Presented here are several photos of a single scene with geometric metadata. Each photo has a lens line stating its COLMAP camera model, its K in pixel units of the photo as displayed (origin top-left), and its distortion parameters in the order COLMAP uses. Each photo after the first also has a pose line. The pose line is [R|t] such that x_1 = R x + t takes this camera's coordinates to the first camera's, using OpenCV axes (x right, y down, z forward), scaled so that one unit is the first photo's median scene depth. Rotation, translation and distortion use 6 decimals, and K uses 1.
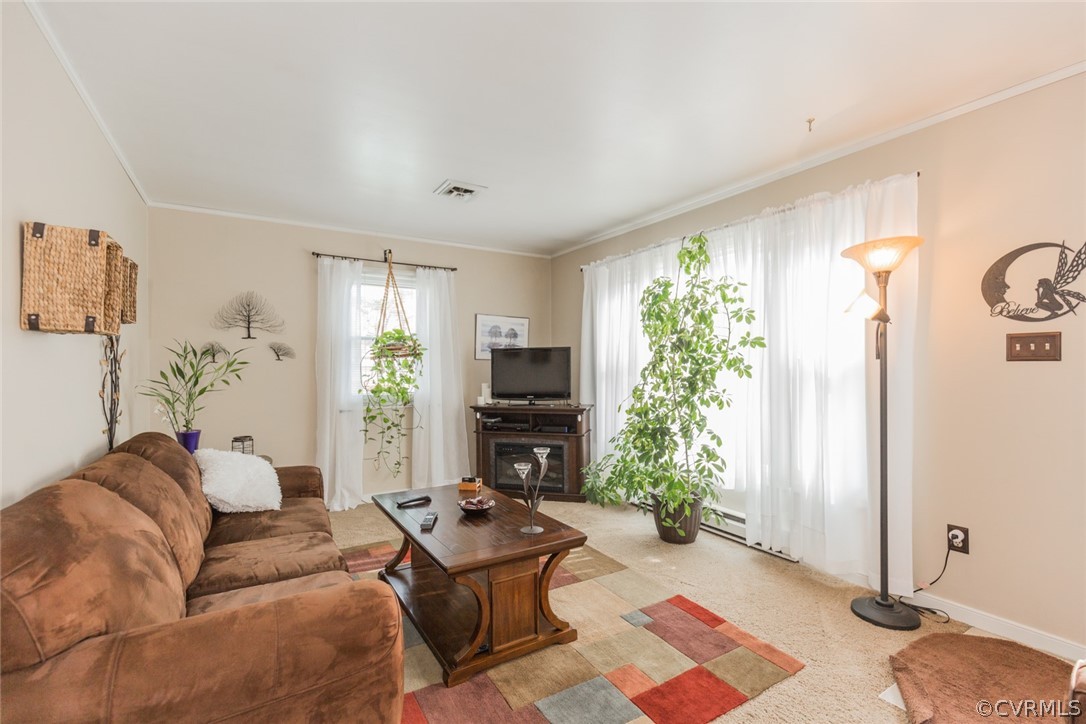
lens RADIAL K [[480.4, 0, 548.9], [0, 480.4, 365.6], [0, 0, 1]] dist [0.008664, -0.000037]
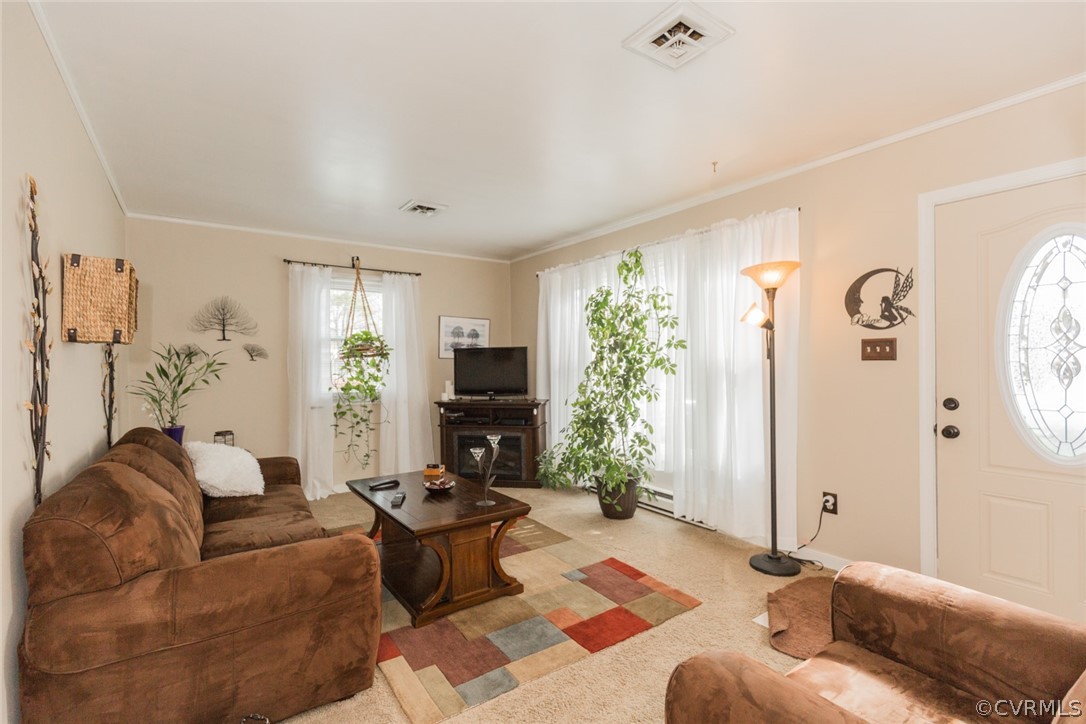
lens RADIAL K [[485.7, 0, 546.3], [0, 485.7, 362.6], [0, 0, 1]] dist [0.006664, -0.001038]
pose [[0.998096, -0.005658, 0.061413, 0.030918], [0.005488, 0.999981, 0.002941, -0.008756], [-0.061428, -0.002599, 0.998108, -0.156722]]
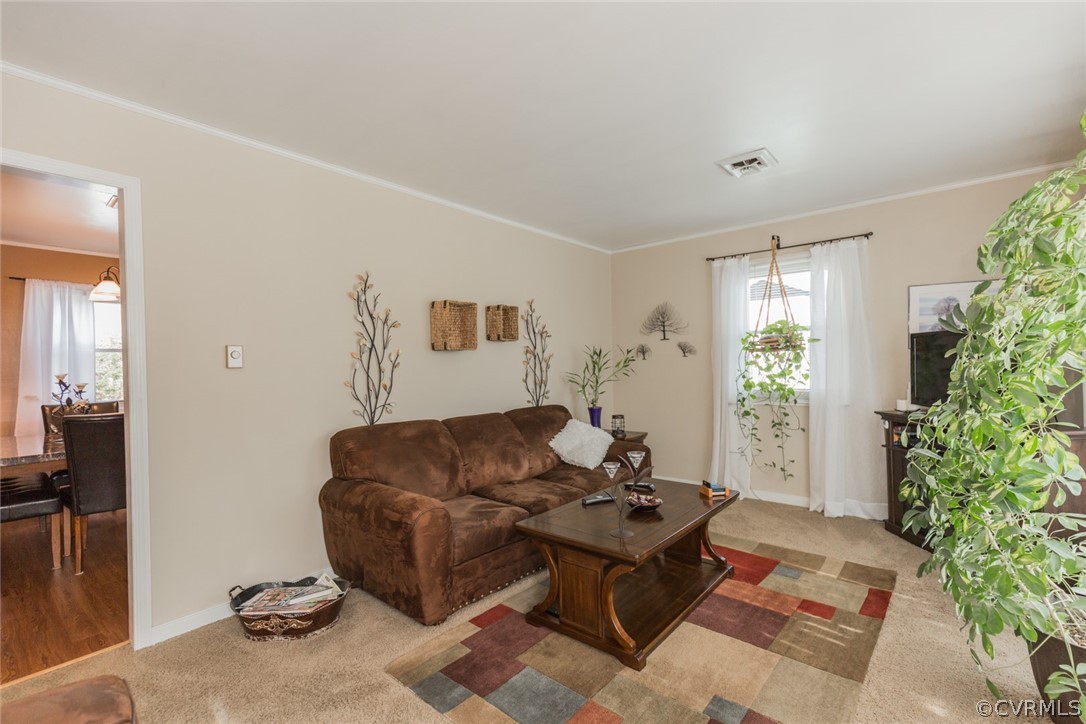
lens RADIAL K [[477.0, 0, 547.2], [0, 477.0, 365.3], [0, 0, 1]] dist [0.001599, 0.000039]
pose [[0.320123, -0.001058, -0.947375, 0.591079], [0.018698, 0.999812, 0.005202, -0.002610], [0.947191, -0.019379, 0.320083, 0.403203]]
